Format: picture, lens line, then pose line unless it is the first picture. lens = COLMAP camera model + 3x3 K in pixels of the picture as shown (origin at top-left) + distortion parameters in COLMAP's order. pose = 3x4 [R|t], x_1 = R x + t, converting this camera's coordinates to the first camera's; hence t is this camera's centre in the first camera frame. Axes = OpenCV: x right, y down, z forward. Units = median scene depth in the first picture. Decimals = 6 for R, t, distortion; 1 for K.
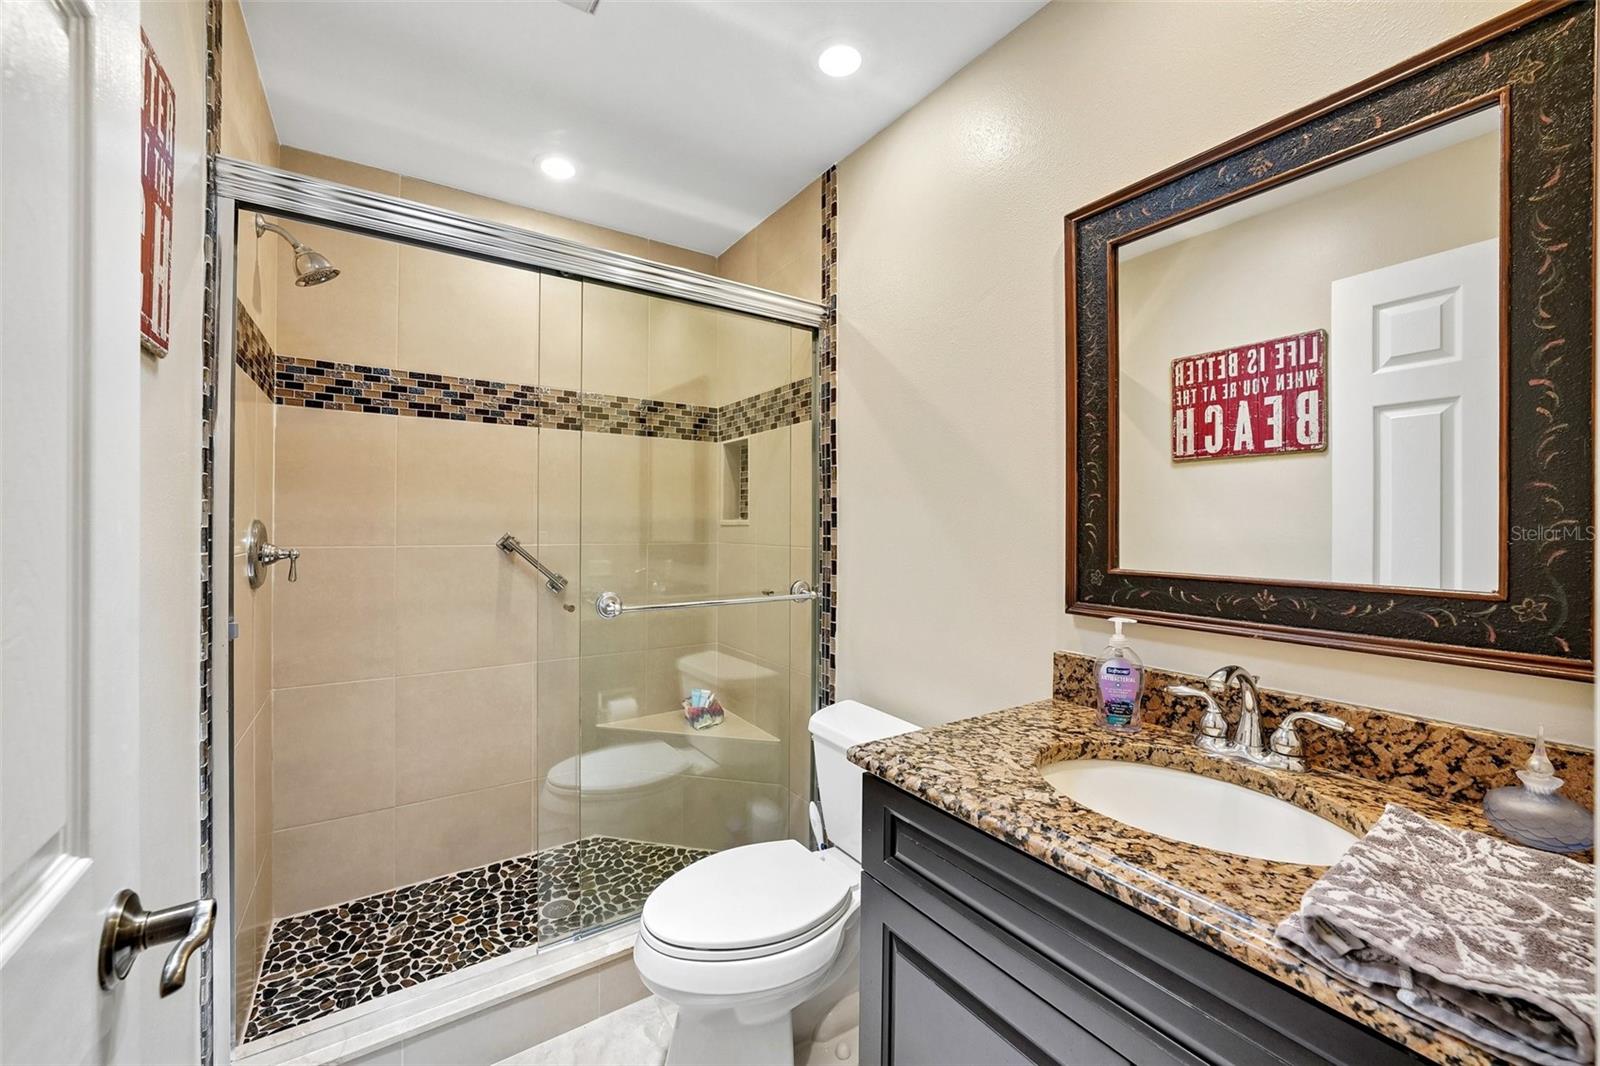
lens RADIAL K [[655.9, 0, 807.5], [0, 655.9, 525.3], [0, 0, 1]] dist [-0.012087, 0.001645]
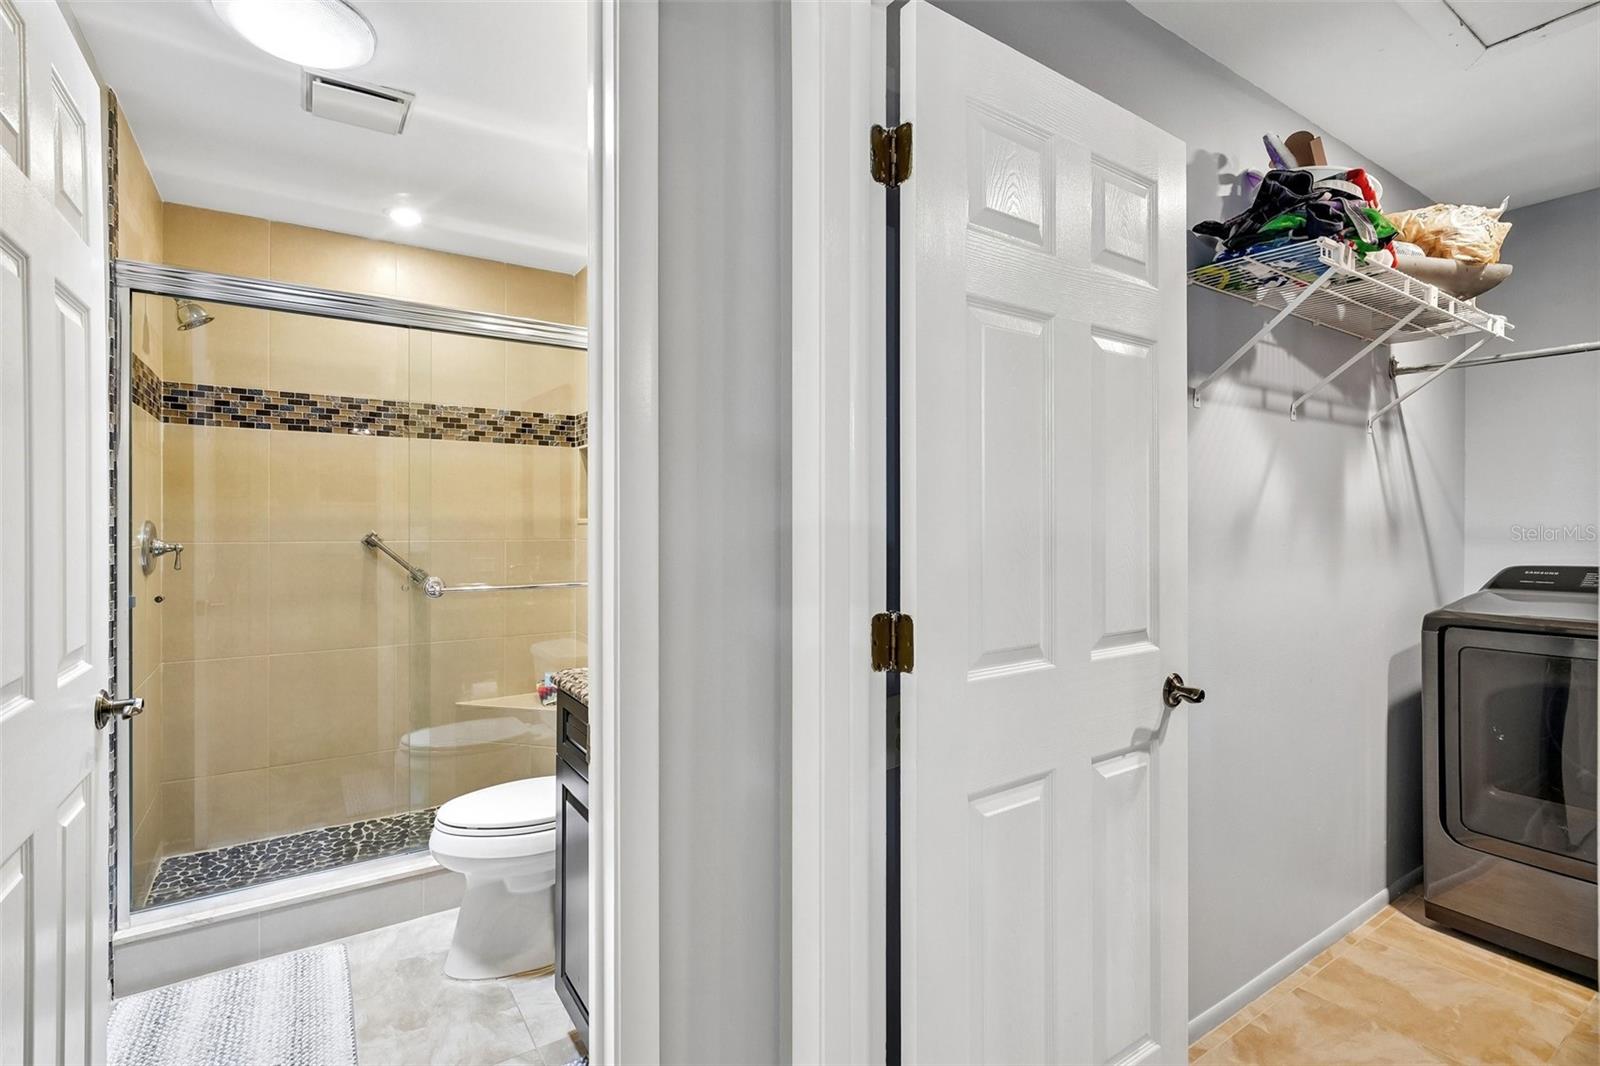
lens RADIAL K [[774.9, 0, 796.4], [0, 774.9, 525.5], [0, 0, 1]] dist [0.002283, 0.002751]
pose [[0.999984, -0.004792, -0.003119, 0.319679], [0.004800, 0.999986, 0.002341, 0.002729], [0.003108, -0.002356, 0.999992, -0.387327]]
